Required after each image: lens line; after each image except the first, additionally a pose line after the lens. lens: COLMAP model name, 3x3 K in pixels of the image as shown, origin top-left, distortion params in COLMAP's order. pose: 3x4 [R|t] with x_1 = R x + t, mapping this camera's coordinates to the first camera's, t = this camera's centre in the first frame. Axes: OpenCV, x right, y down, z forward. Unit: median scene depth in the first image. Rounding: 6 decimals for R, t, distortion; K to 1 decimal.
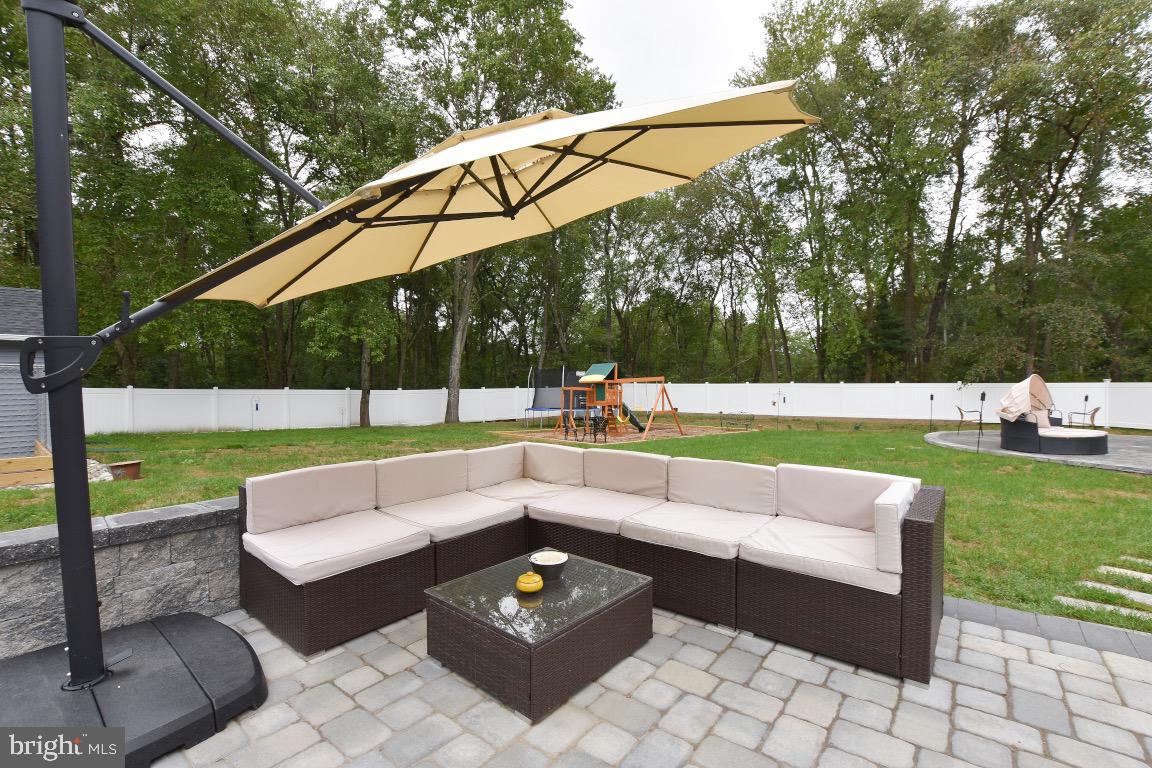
lens RADIAL K [[530.1, 0, 576.0], [0, 530.1, 384.0], [0, 0, 1]] dist [-0.047366, -0.000008]
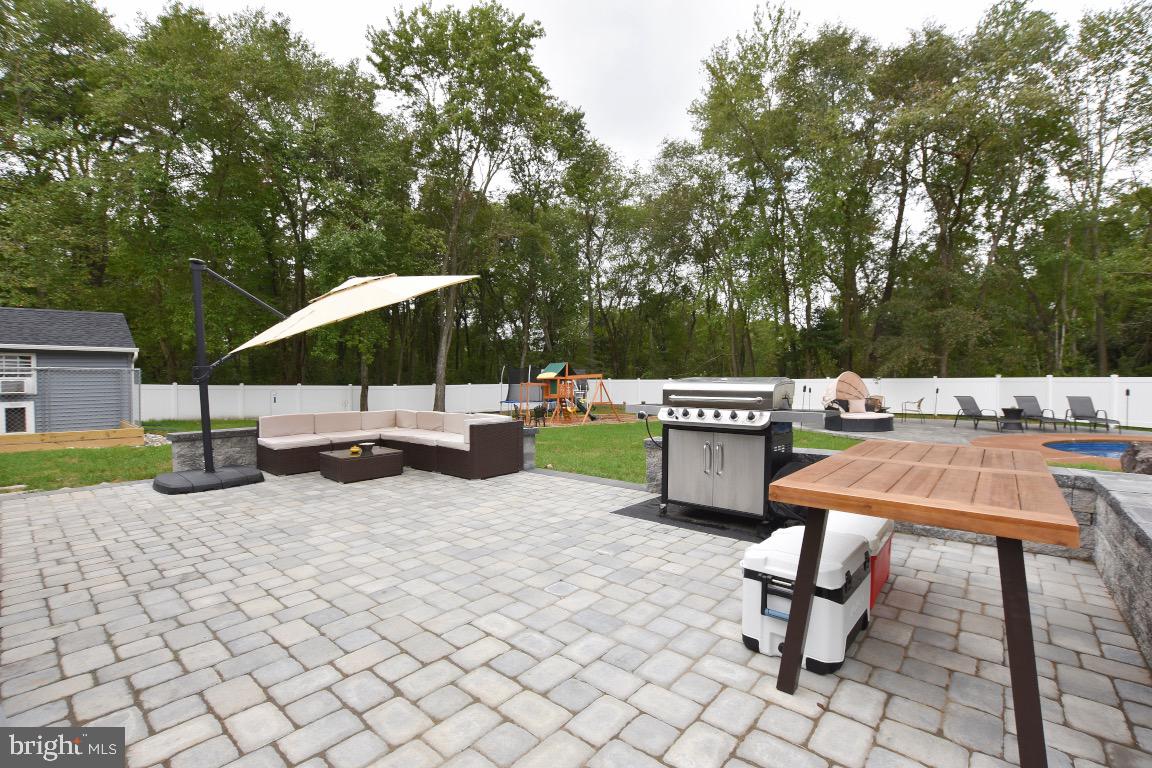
lens RADIAL K [[530.1, 0, 576.0], [0, 530.1, 384.0], [0, 0, 1]] dist [-0.047366, -0.000008]
pose [[0.999505, -0.003007, -0.031323, 0.115062], [0.003245, 0.999966, 0.007525, 0.000293], [0.031299, -0.007623, 0.999481, -0.173385]]
